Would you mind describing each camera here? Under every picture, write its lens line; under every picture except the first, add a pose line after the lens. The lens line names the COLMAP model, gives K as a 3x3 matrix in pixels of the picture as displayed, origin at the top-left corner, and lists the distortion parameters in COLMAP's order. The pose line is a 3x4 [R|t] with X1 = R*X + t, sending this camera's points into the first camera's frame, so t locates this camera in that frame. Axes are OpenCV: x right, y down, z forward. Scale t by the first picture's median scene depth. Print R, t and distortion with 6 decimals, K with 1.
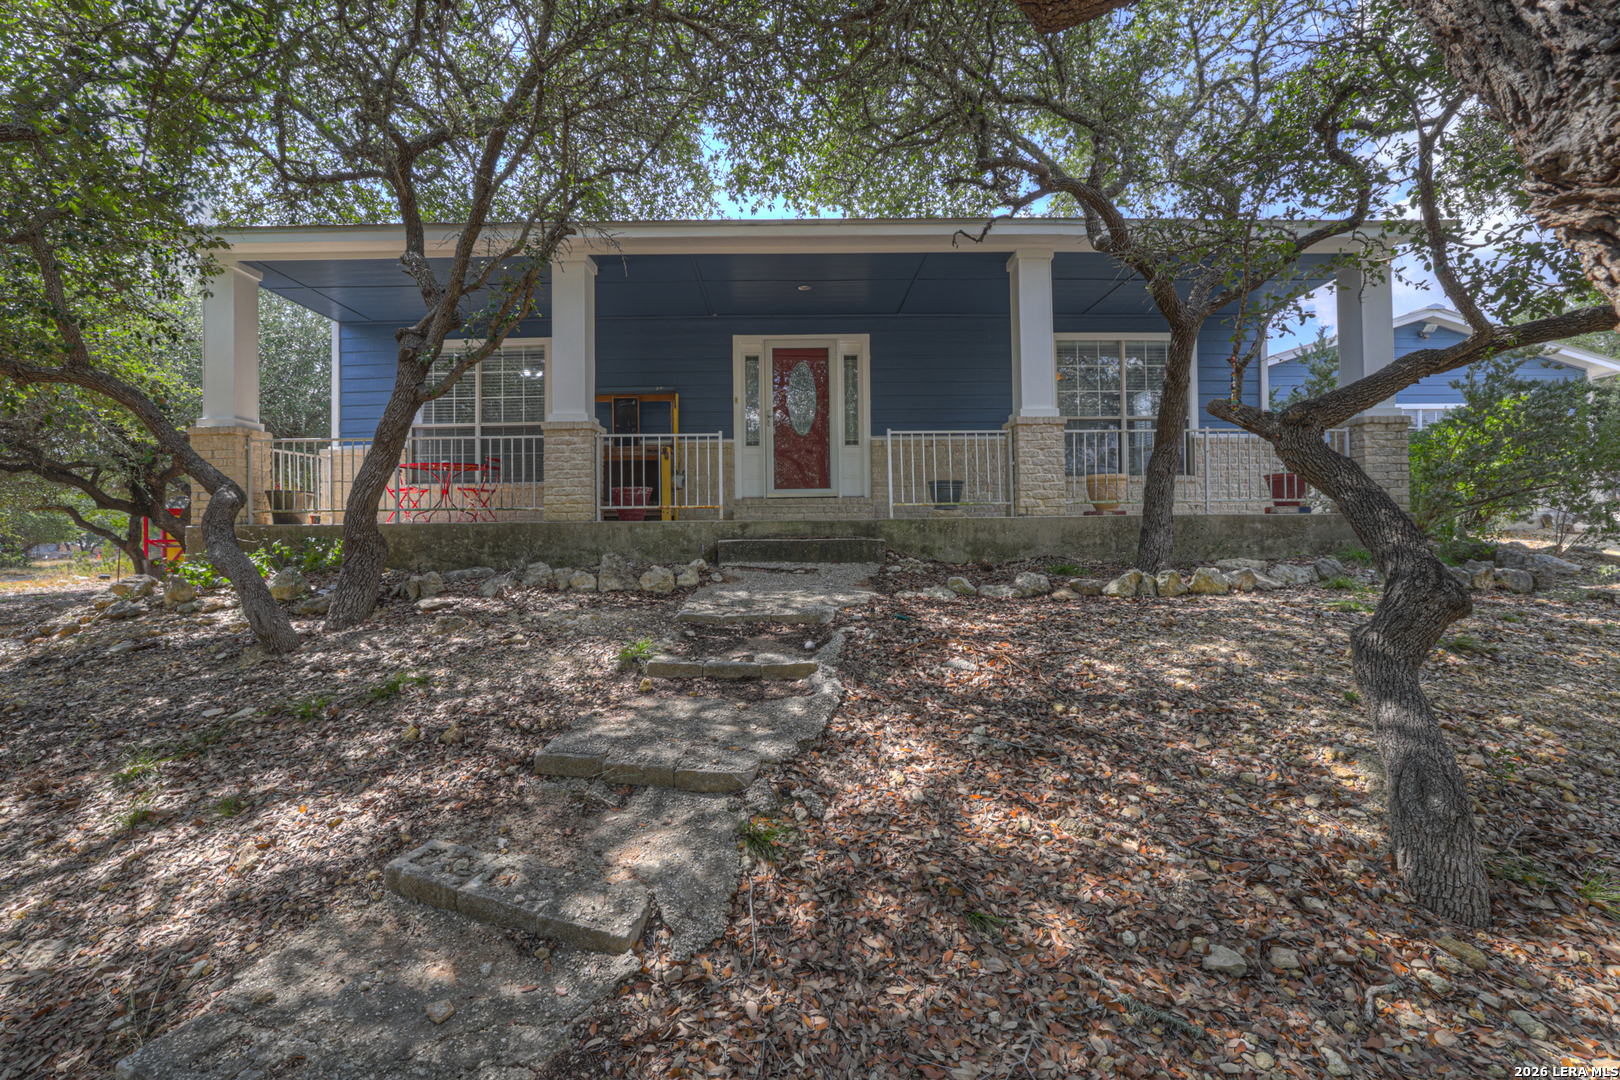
lens RADIAL K [[696.5, 0, 803.9], [0, 696.5, 535.4], [0, 0, 1]] dist [-0.011667, 0.000500]
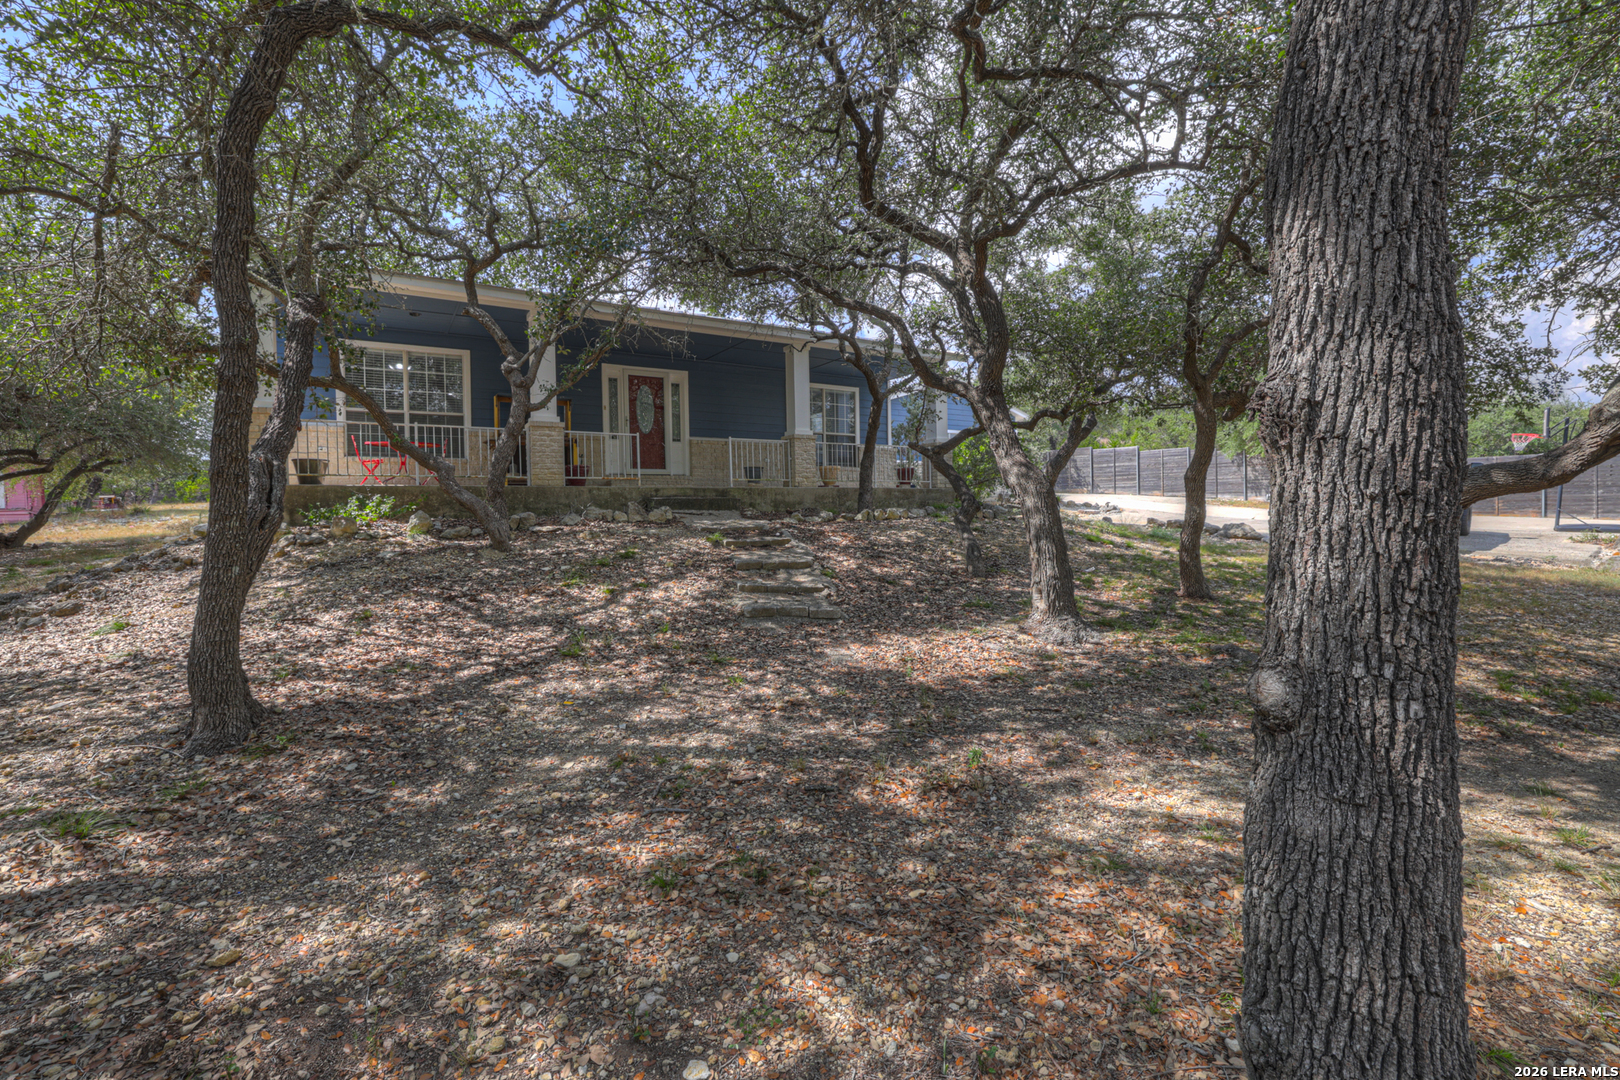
lens RADIAL K [[696.5, 0, 803.9], [0, 696.5, 535.4], [0, 0, 1]] dist [-0.011667, 0.000500]
pose [[0.854652, -0.023725, 0.518659, -0.593142], [0.011176, 0.999565, 0.027308, 0.047045], [-0.519081, -0.017542, 0.854545, -0.564602]]
